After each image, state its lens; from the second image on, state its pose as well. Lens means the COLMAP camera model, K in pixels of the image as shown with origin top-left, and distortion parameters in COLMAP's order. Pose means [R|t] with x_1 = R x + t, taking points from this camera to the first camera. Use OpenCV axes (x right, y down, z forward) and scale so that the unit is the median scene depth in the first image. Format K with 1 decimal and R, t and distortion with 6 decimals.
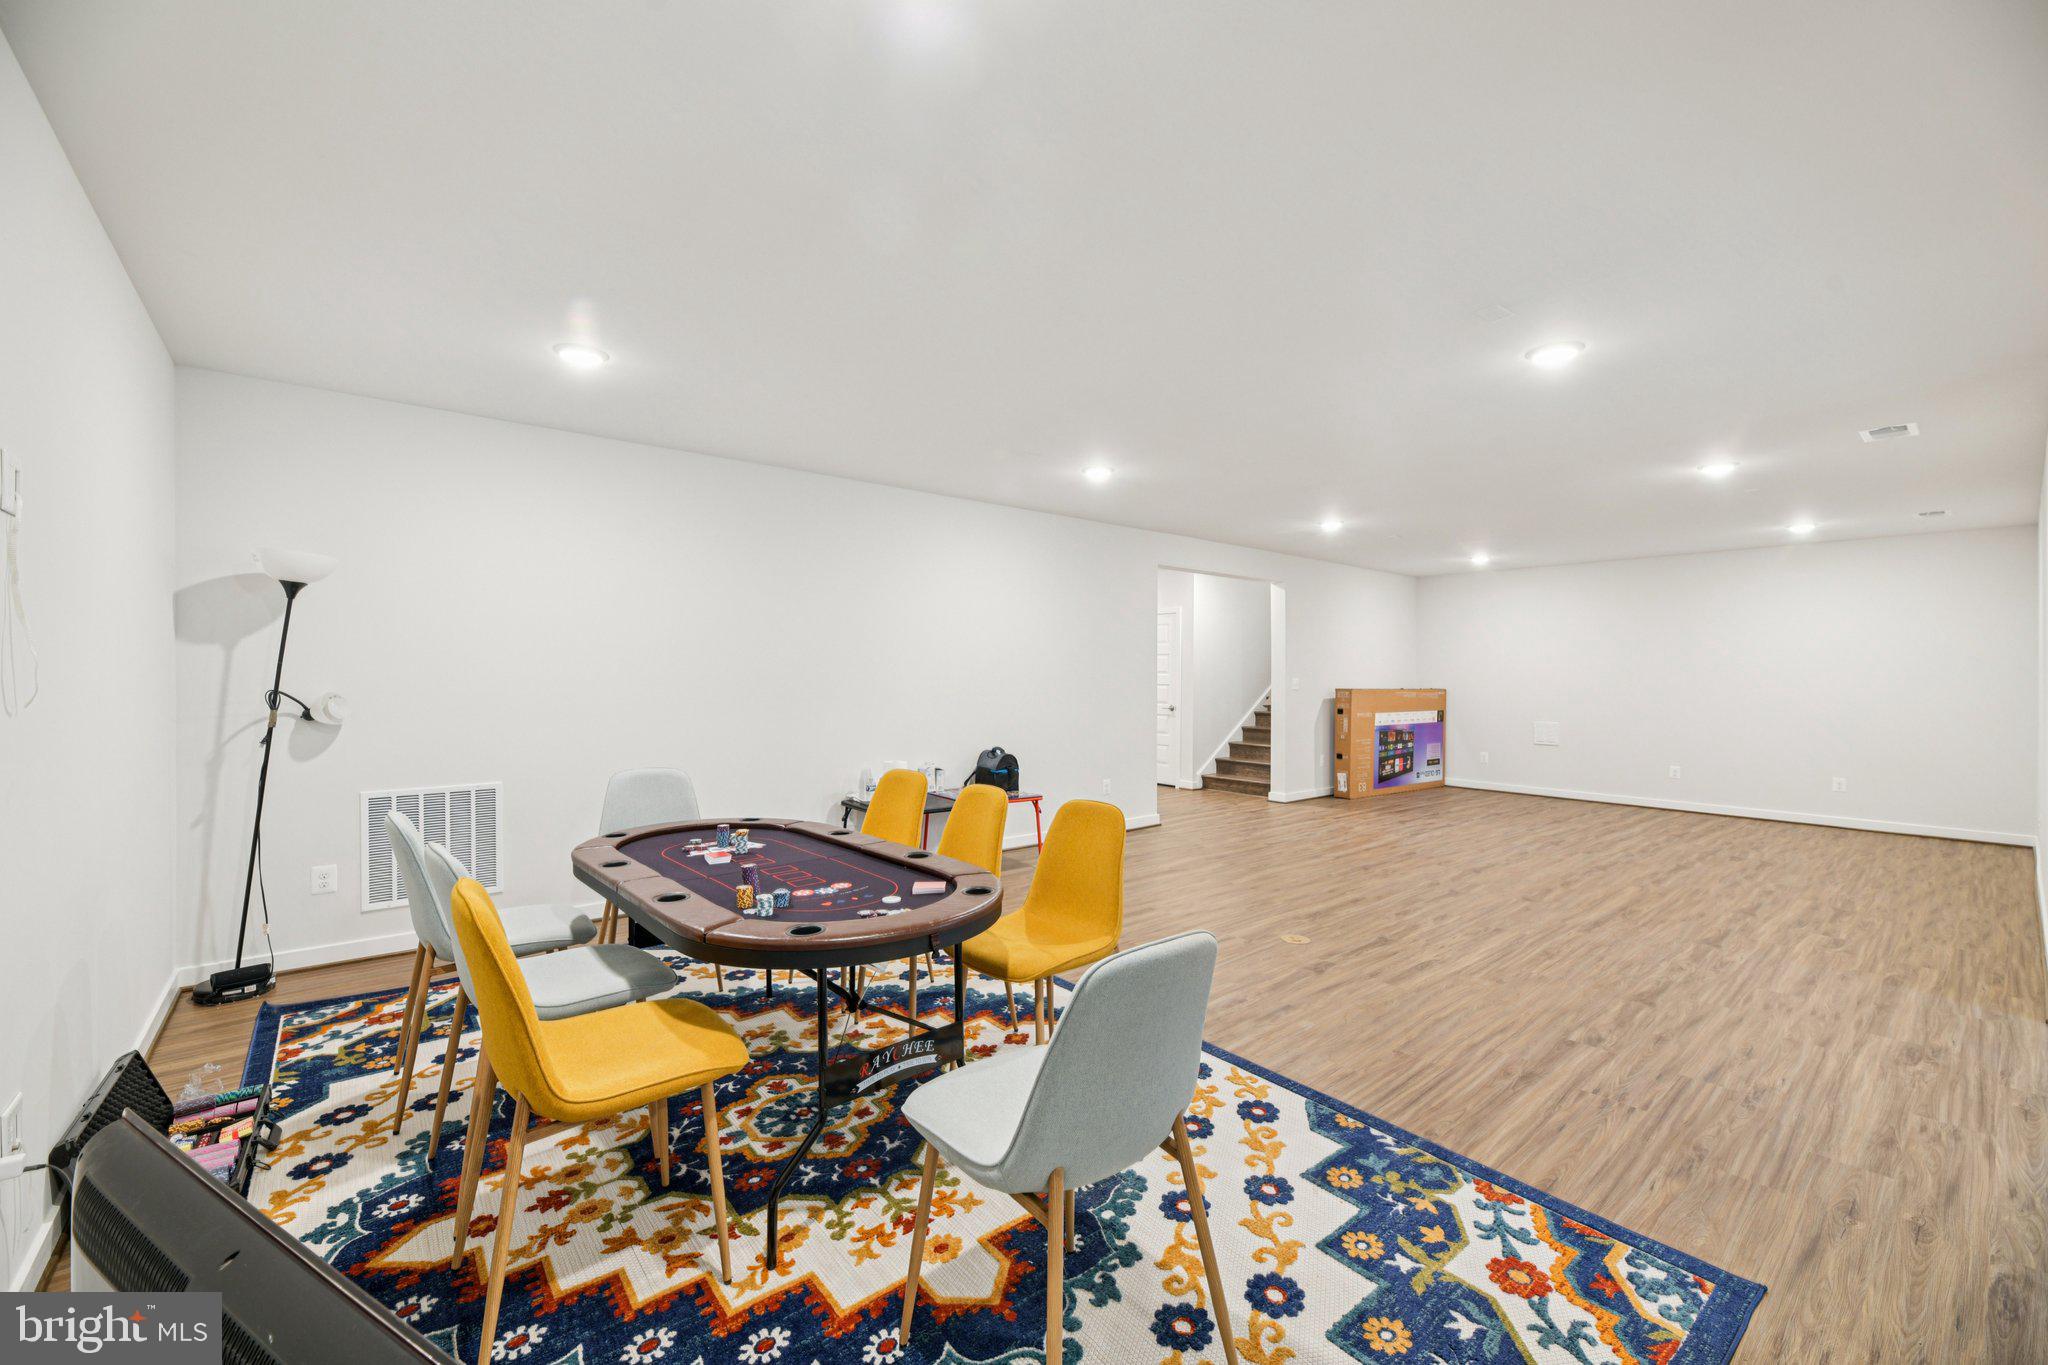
lens RADIAL K [[827.8, 0, 1029.8], [0, 827.8, 683.0], [0, 0, 1]] dist [-0.000565, -0.000902]
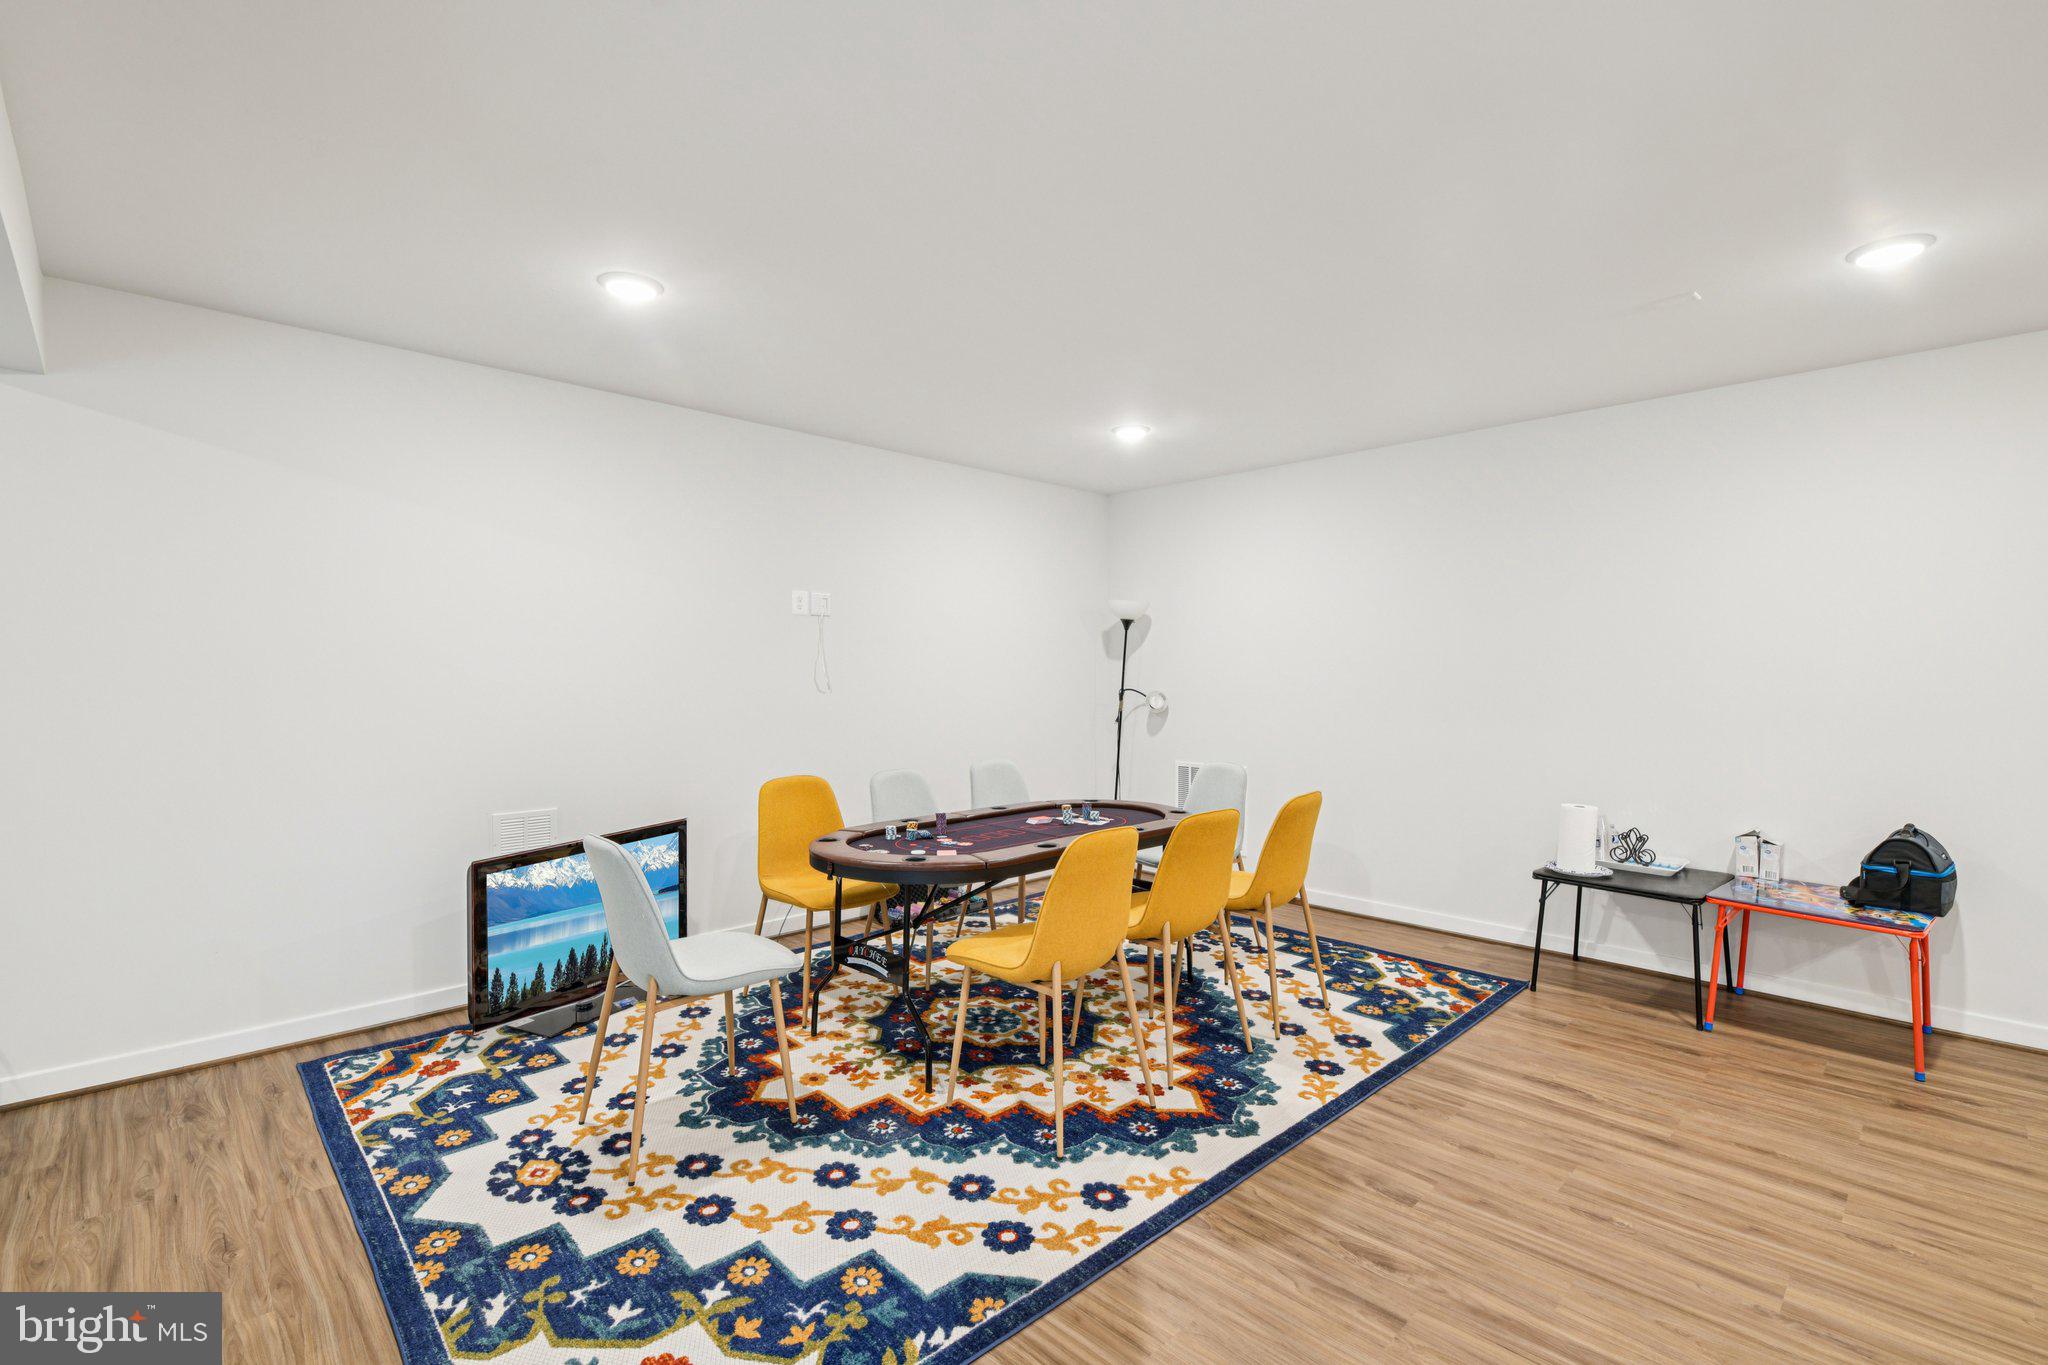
lens RADIAL K [[916.3, 0, 1037.3], [0, 916.3, 680.2], [0, 0, 1]] dist [0.000044, 0.000043]
pose [[0.082104, 0.003802, -0.996616, 0.647291], [-0.015609, 0.999875, 0.002529, -0.007264], [0.996502, 0.015349, 0.082153, 0.536393]]
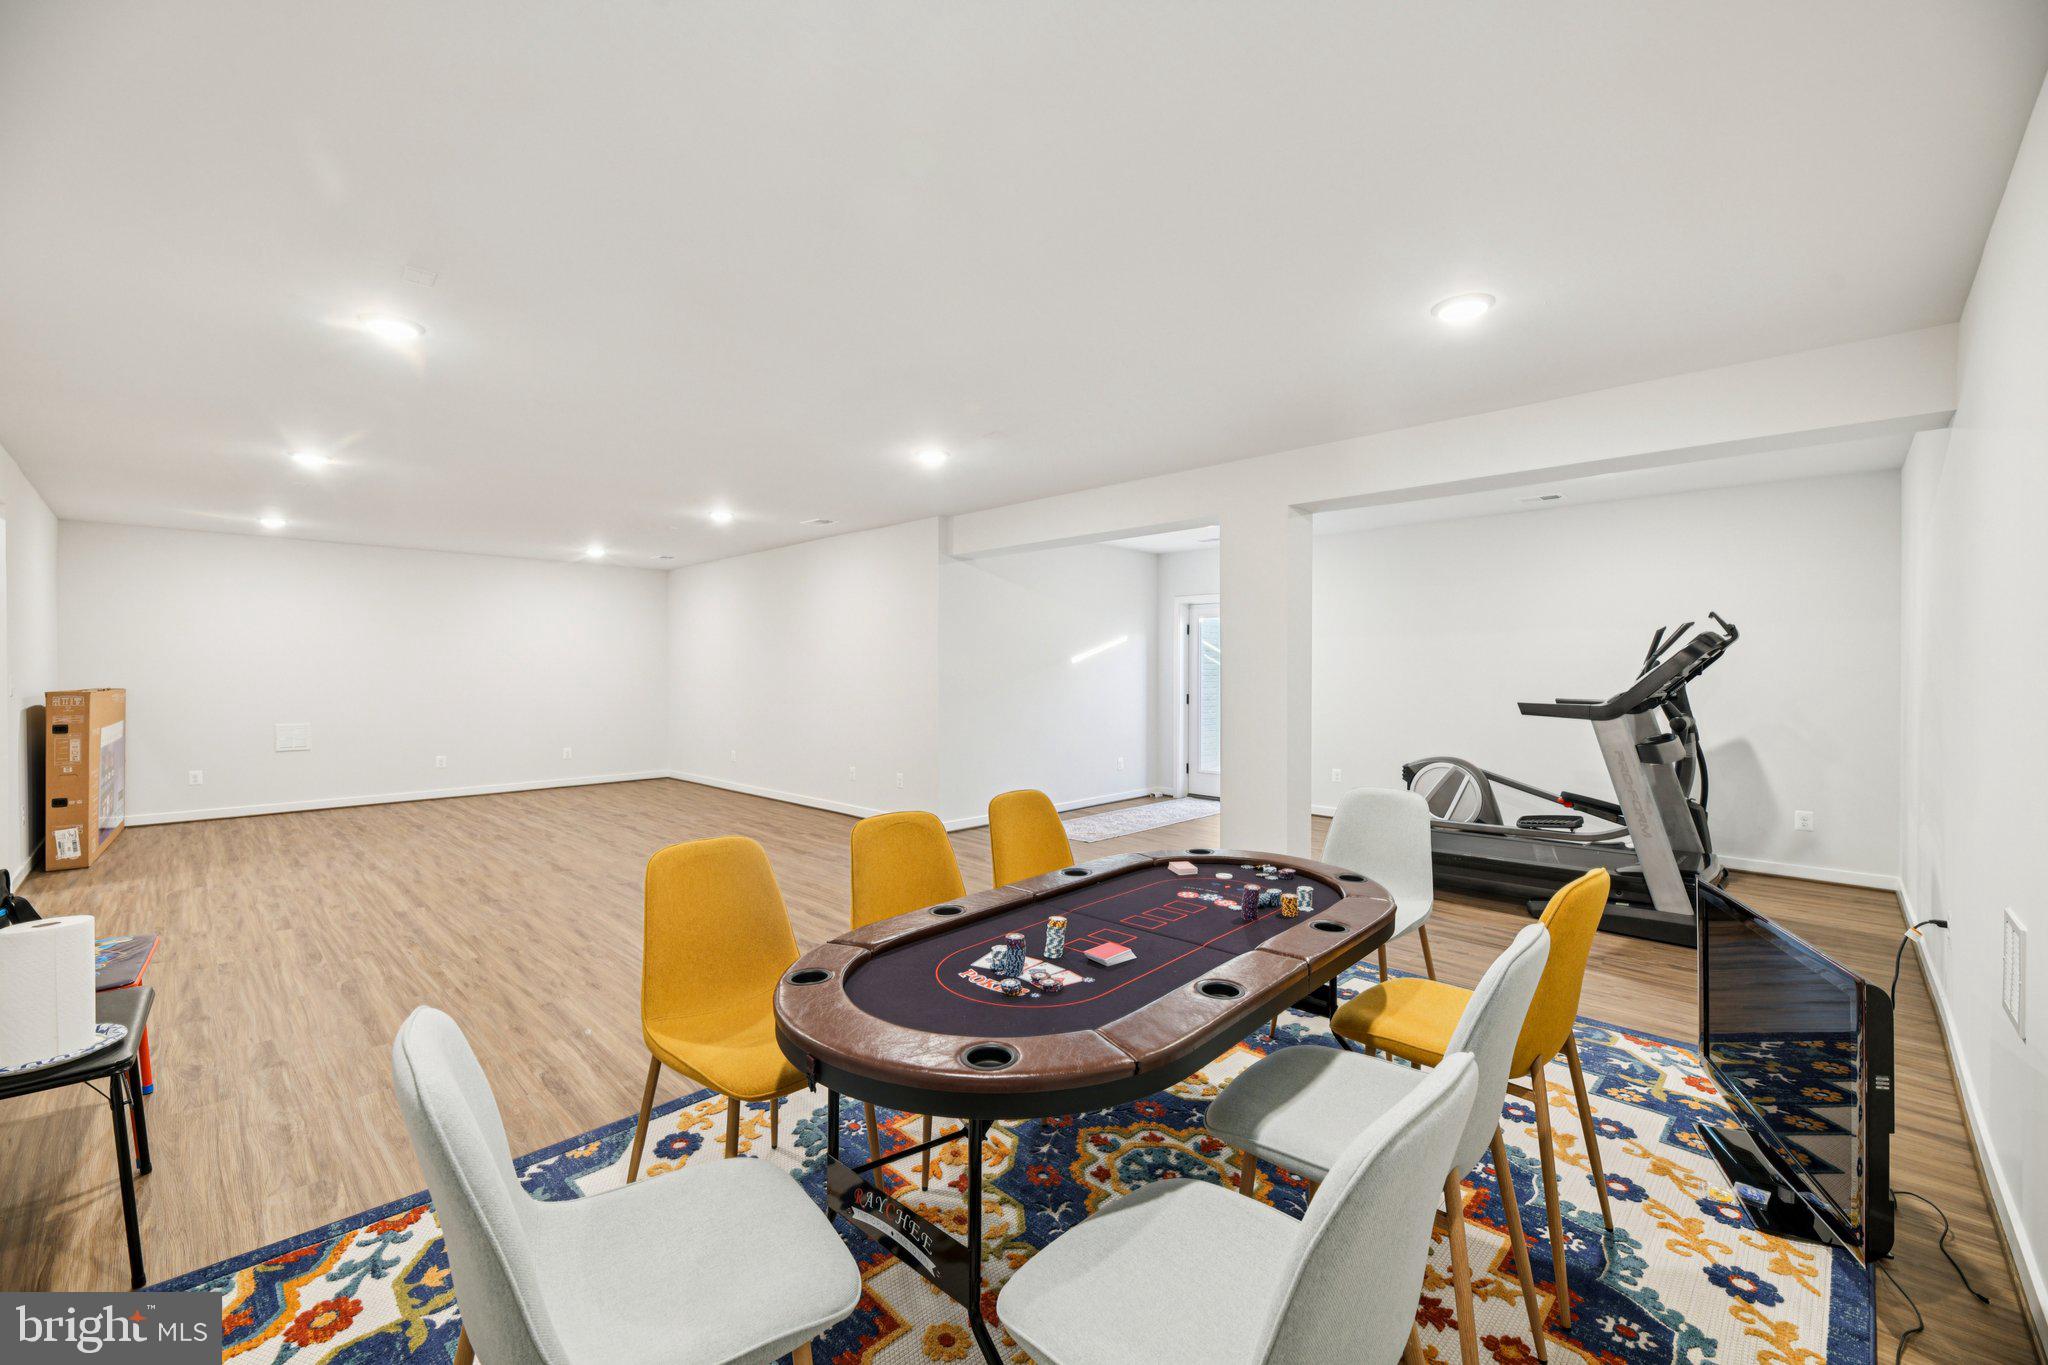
lens RADIAL K [[830.1, 0, 1041.4], [0, 830.1, 677.5], [0, 0, 1]] dist [-0.001002, -0.000148]
pose [[-0.113722, -0.015345, 0.993394, -0.631571], [0.009983, 0.999813, 0.016587, -0.013741], [-0.993462, 0.011803, -0.113548, 0.691371]]
